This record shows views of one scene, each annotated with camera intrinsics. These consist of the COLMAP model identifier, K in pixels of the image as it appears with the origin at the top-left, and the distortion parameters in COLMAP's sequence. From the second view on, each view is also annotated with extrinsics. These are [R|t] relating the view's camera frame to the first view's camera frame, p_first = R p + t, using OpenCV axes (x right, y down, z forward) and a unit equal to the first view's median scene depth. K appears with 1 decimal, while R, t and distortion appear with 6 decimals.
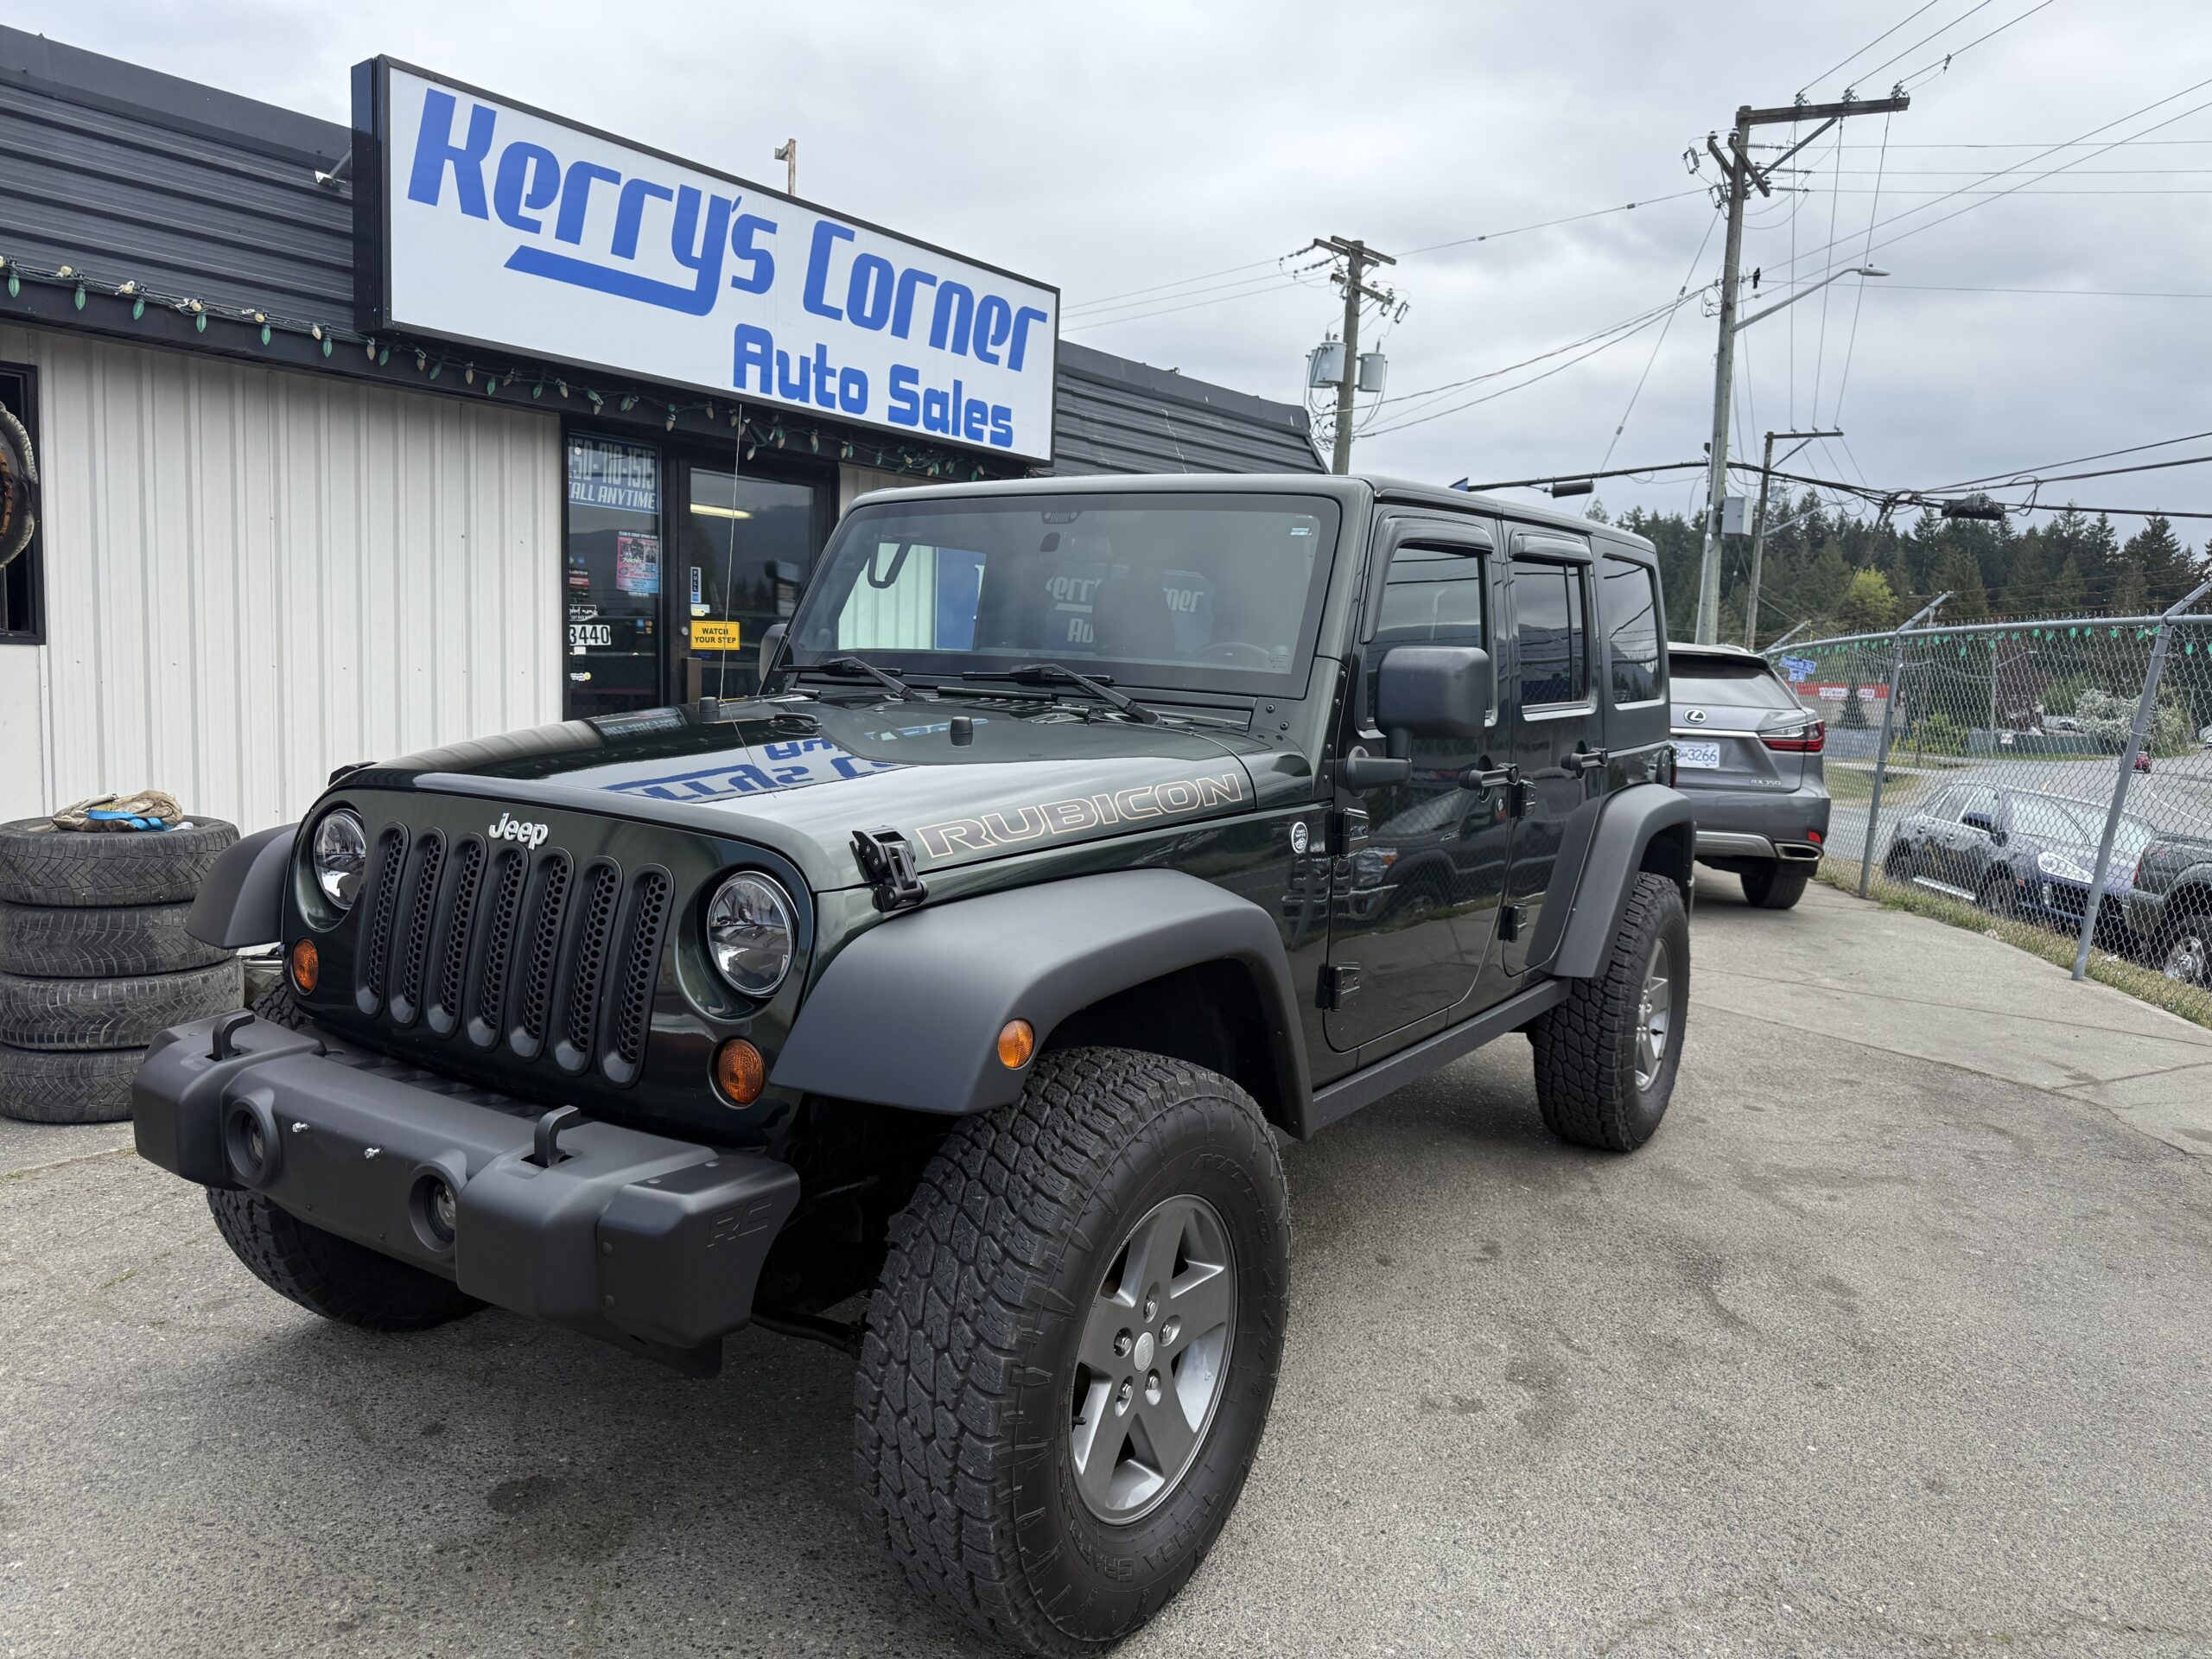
lens RADIAL K [[1539.6, 0, 1106.0], [0, 1539.6, 829.5], [0, 0, 1]] dist [0.058899, -0.080600]
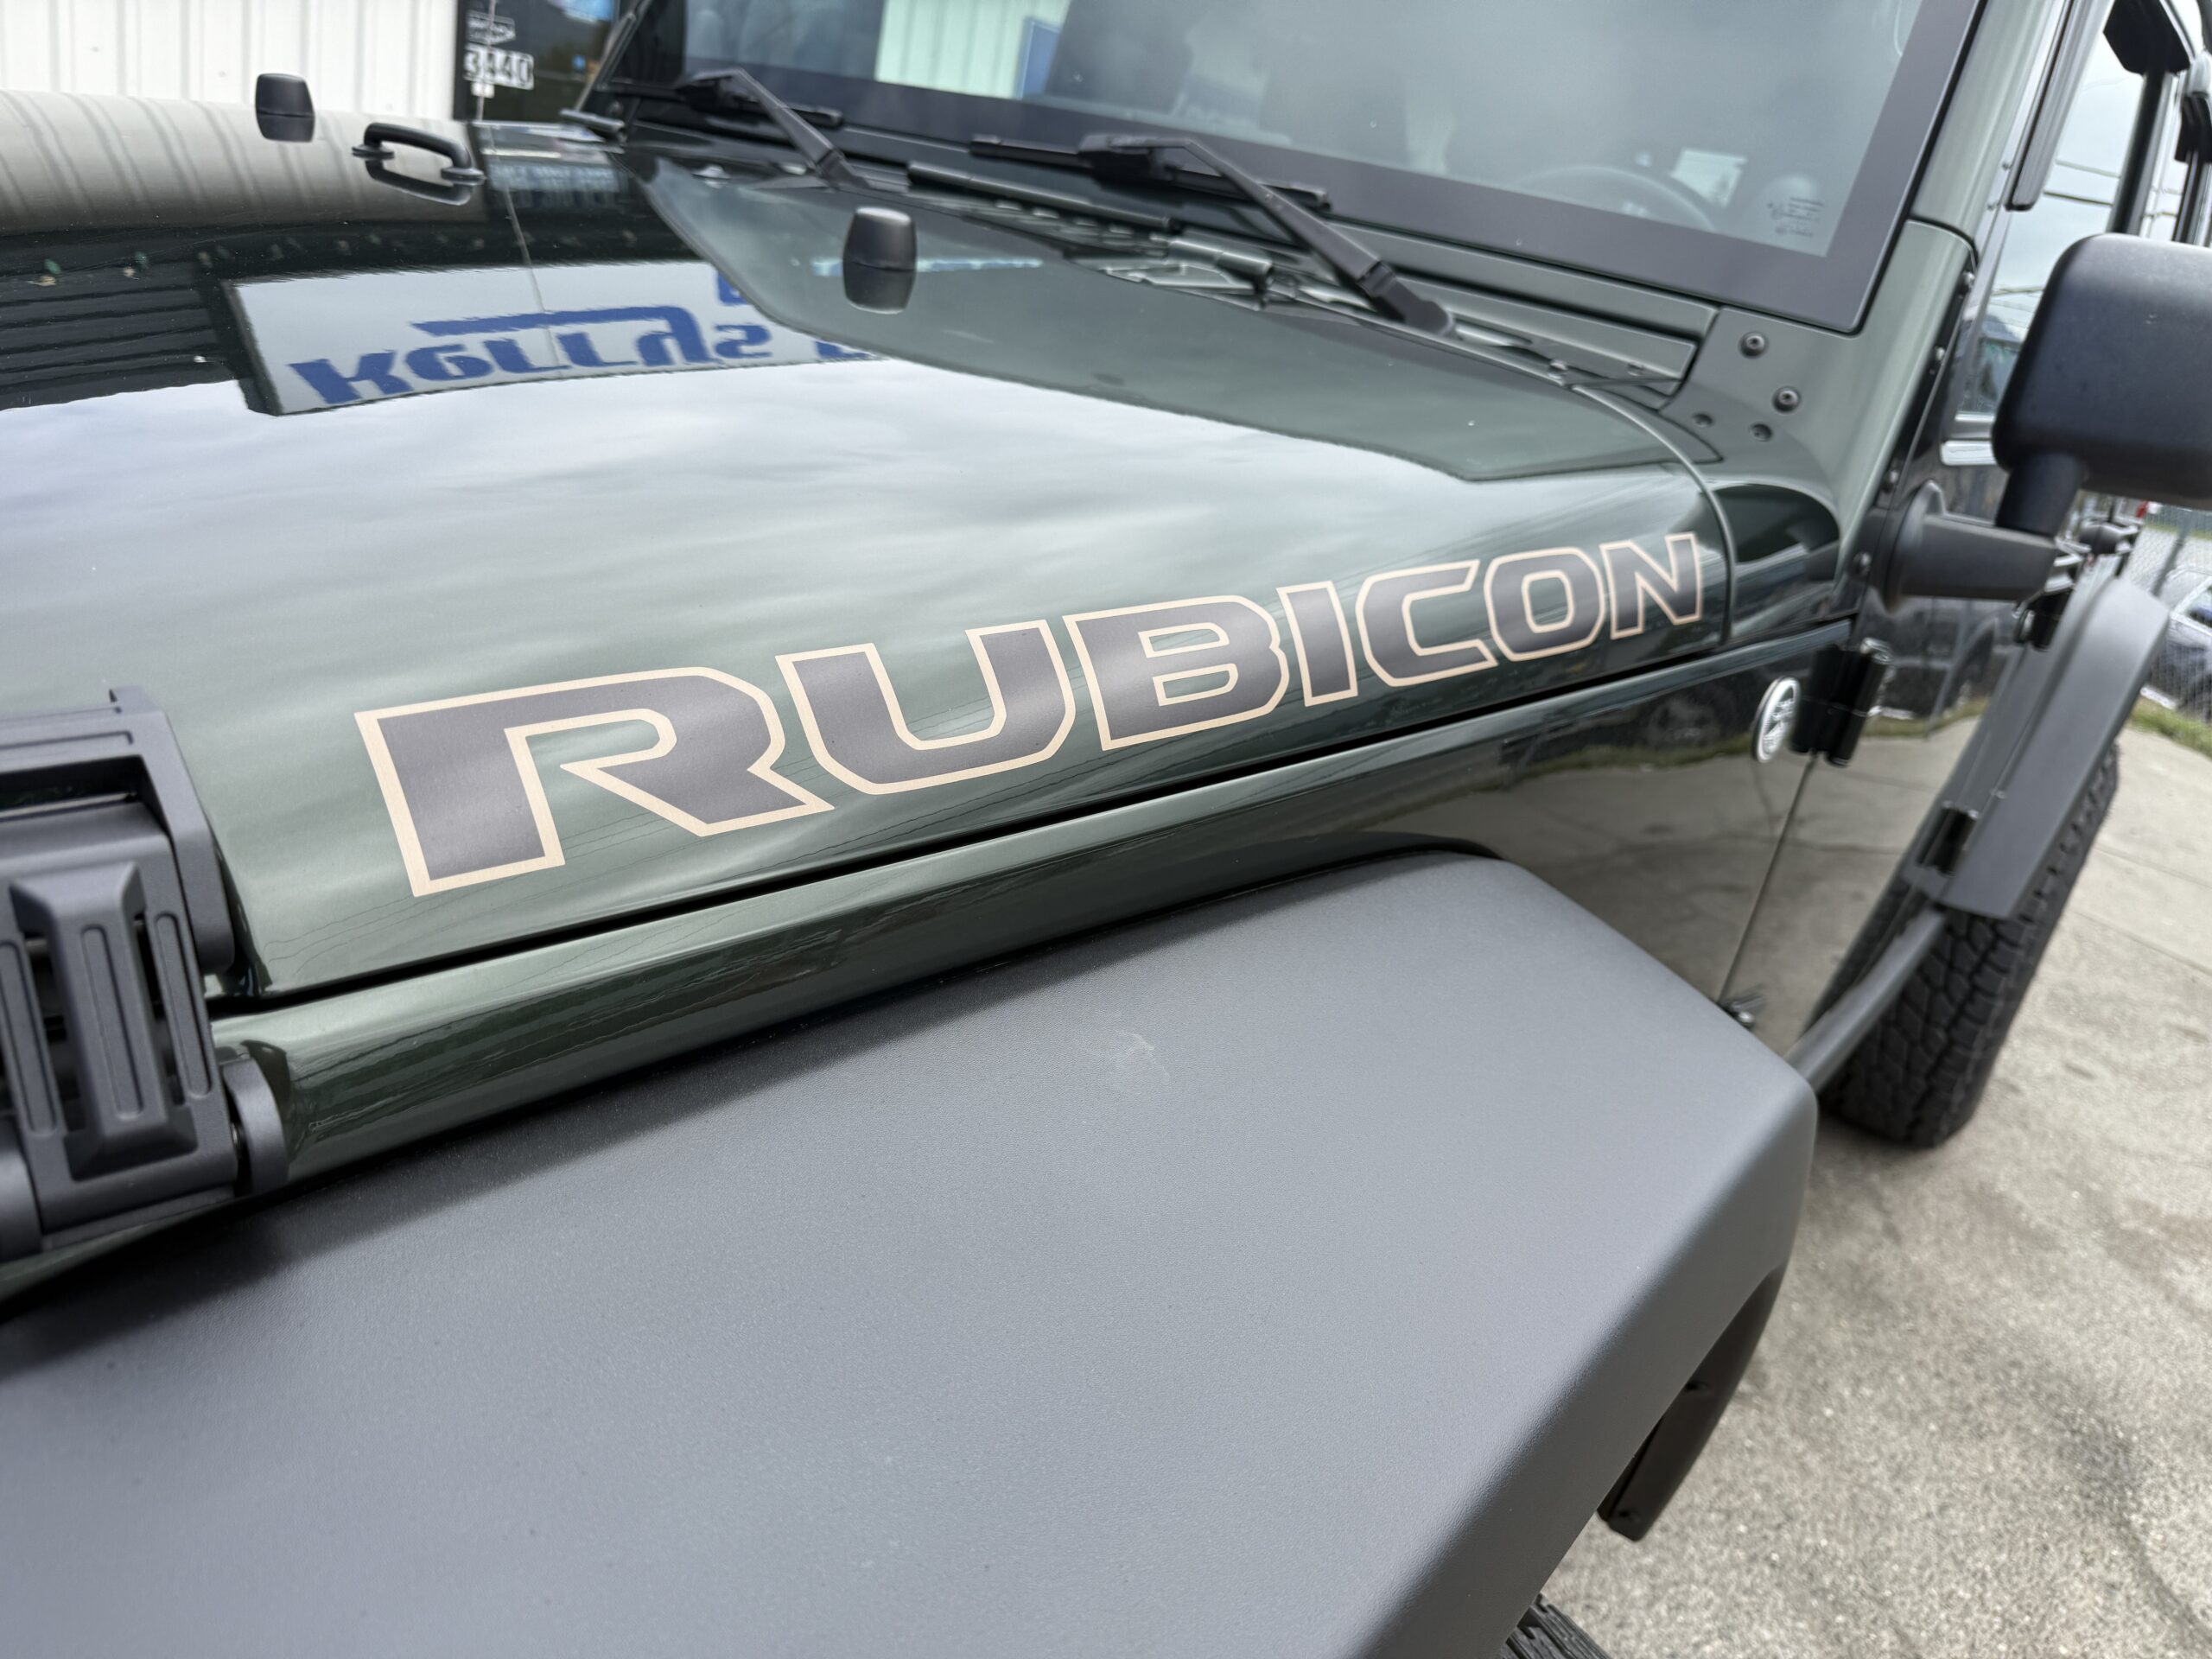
lens RADIAL K [[1522.4, 0, 1102.5], [0, 1522.4, 846.6], [0, 0, 1]] dist [0.029193, -0.036209]
pose [[0.986050, 0.166156, -0.009870, -0.012634], [-0.158007, 0.953039, 0.258362, -0.018285], [0.052335, -0.253198, 0.965998, 0.330091]]
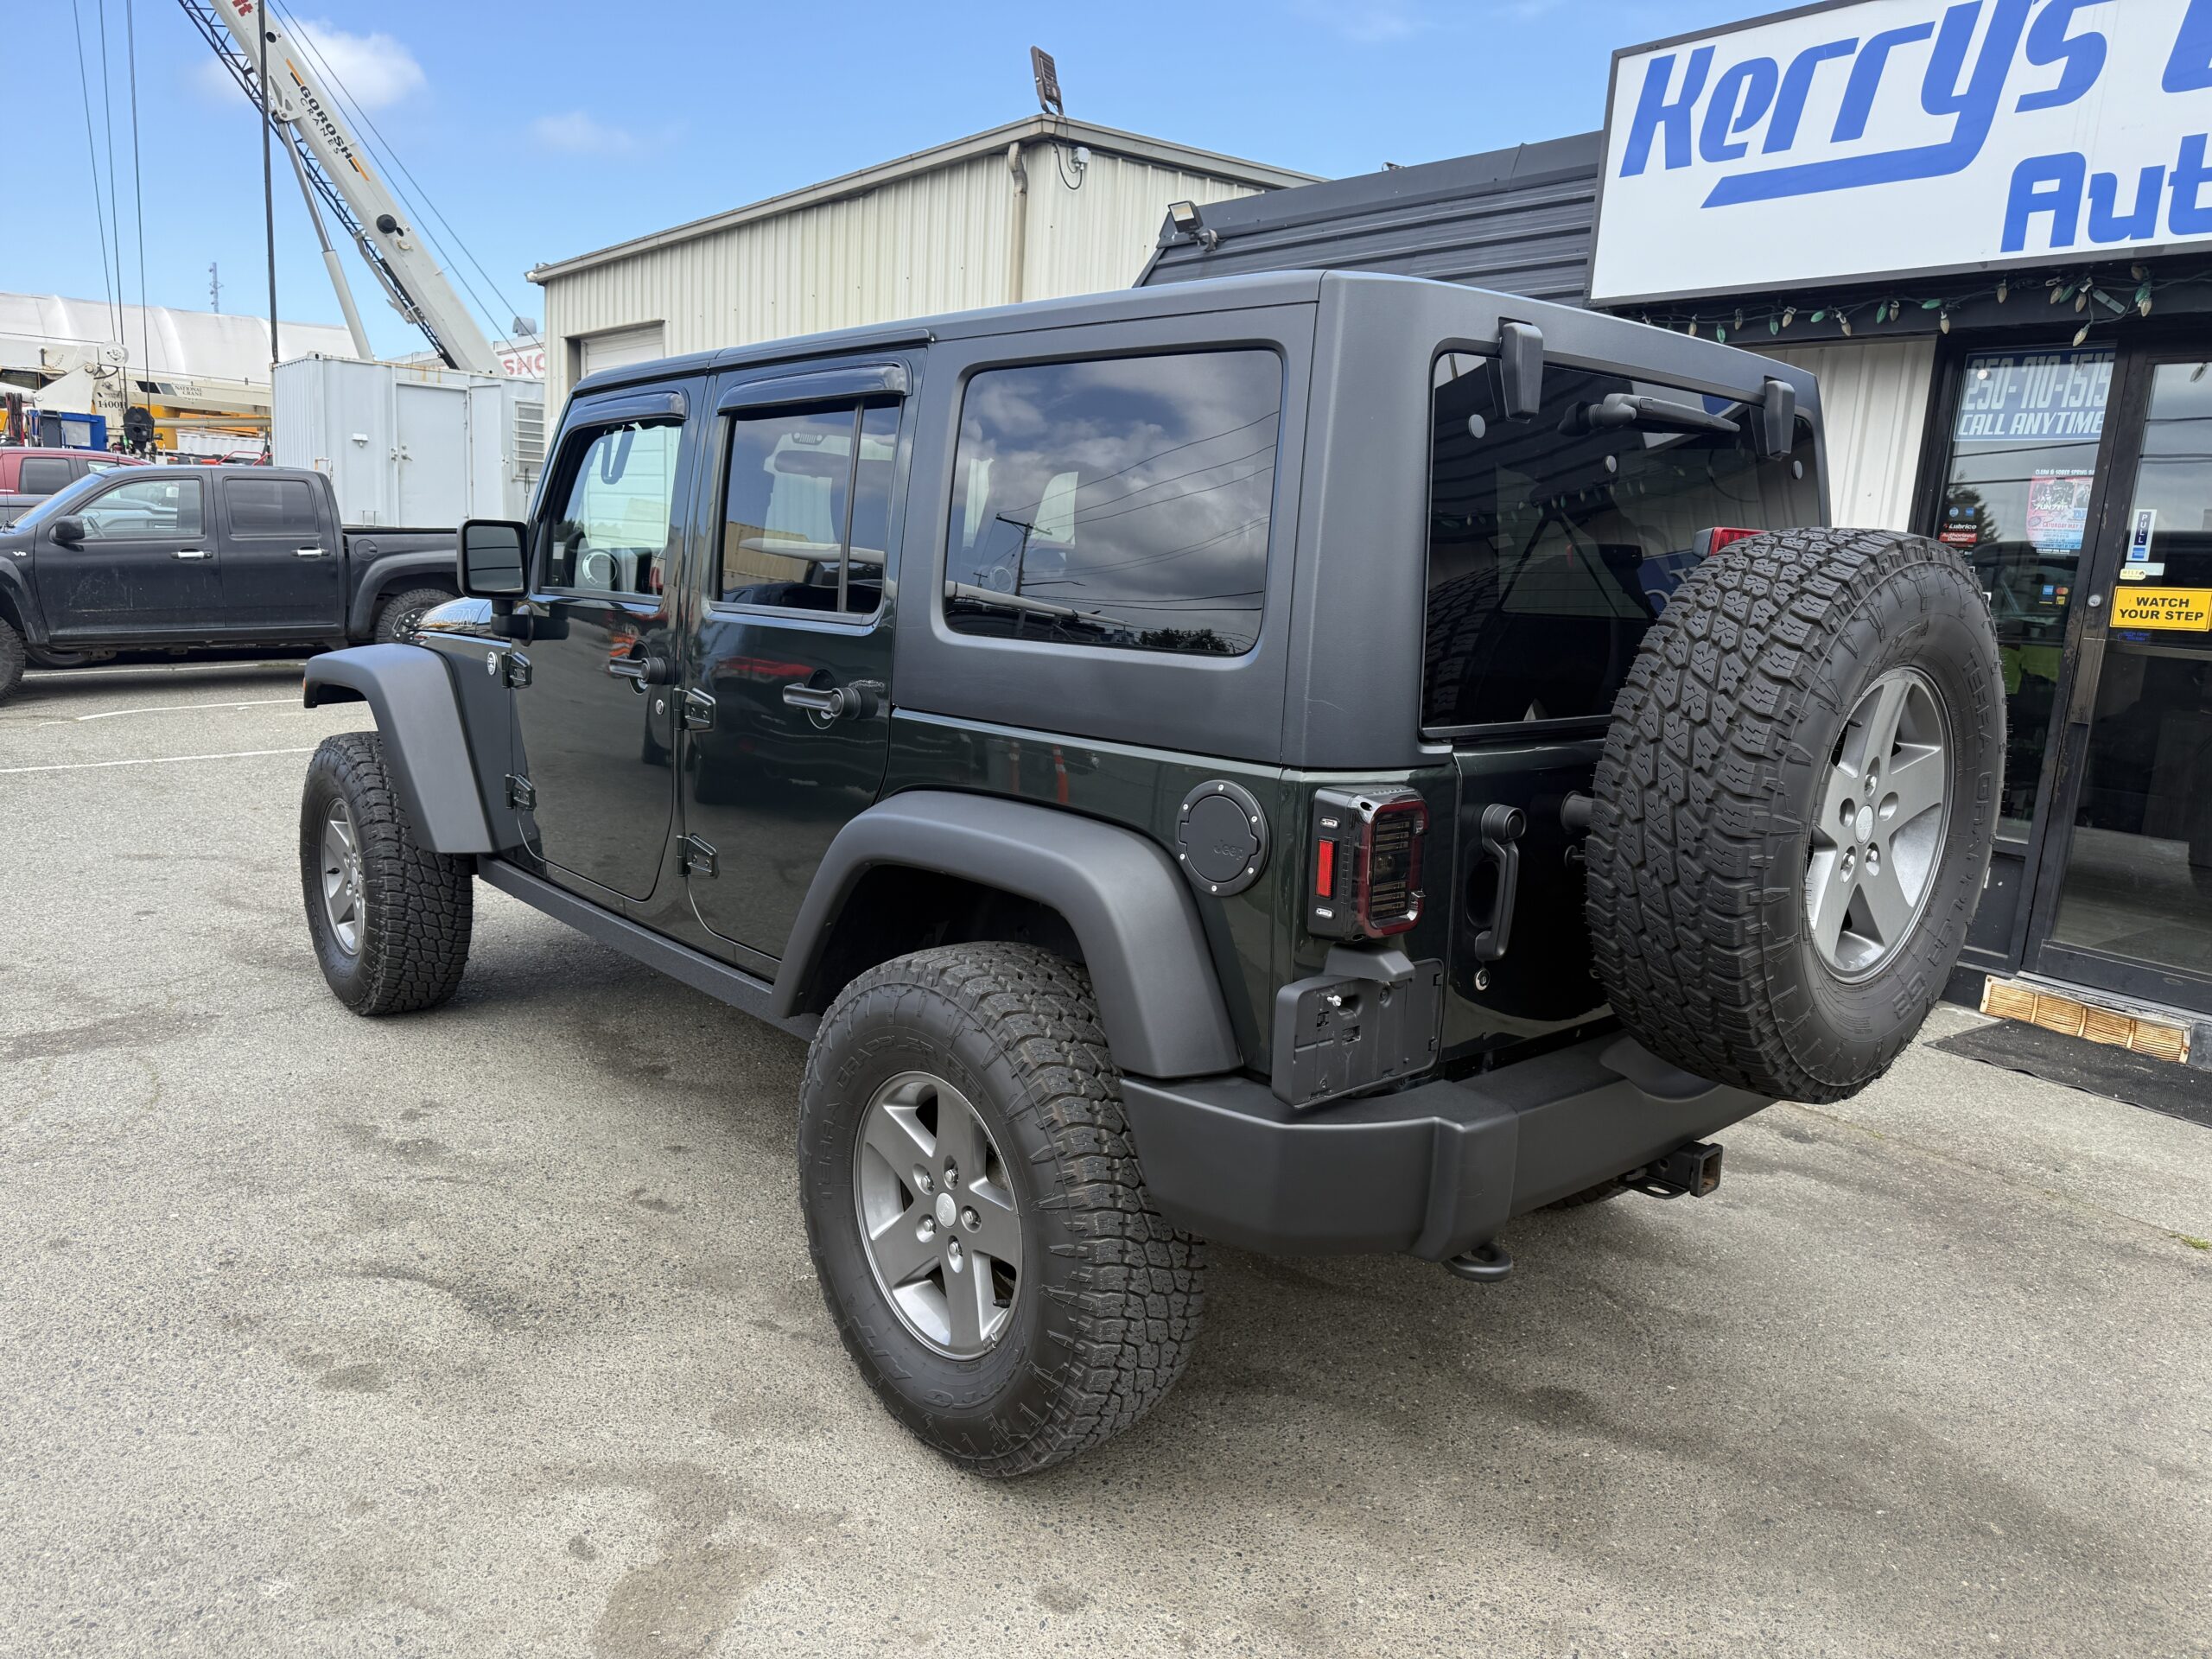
lens RADIAL K [[1522.4, 0, 1102.5], [0, 1522.4, 846.6], [0, 0, 1]] dist [0.029193, -0.036209]
pose [[-0.242025, 0.139319, -0.960216, 0.692623], [-0.165967, 0.969108, 0.182442, -0.092549], [0.955970, 0.203519, -0.211426, 0.956359]]
